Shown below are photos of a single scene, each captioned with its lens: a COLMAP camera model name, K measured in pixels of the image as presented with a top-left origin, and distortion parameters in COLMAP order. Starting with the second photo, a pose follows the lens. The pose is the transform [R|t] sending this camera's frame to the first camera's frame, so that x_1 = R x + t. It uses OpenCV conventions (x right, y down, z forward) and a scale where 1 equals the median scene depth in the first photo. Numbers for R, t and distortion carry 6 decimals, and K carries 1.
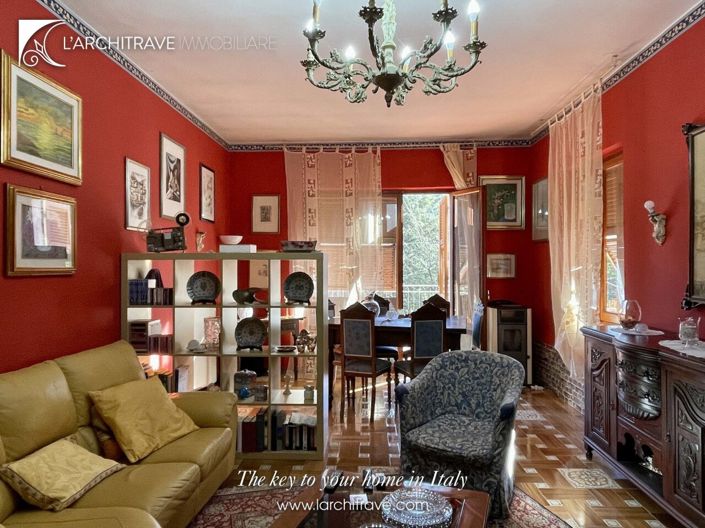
lens RADIAL K [[491.7, 0, 352.5], [0, 491.7, 263.4], [0, 0, 1]] dist [-0.001999, -0.015140]
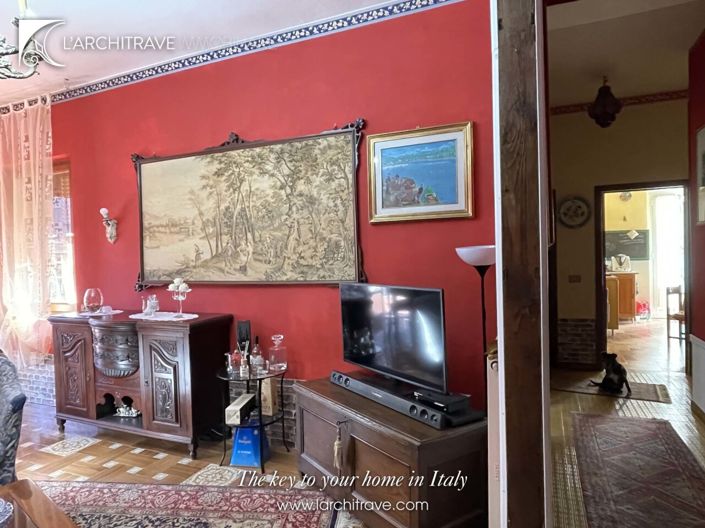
lens RADIAL K [[447.7, 0, 351.6], [0, 447.7, 263.1], [0, 0, 1]] dist [0.000961, -0.000276]
pose [[0.349190, -0.030772, 0.936547, -0.243017], [0.025131, 0.999409, 0.023467, 0.001933], [-0.936715, 0.015341, 0.349756, 0.005776]]
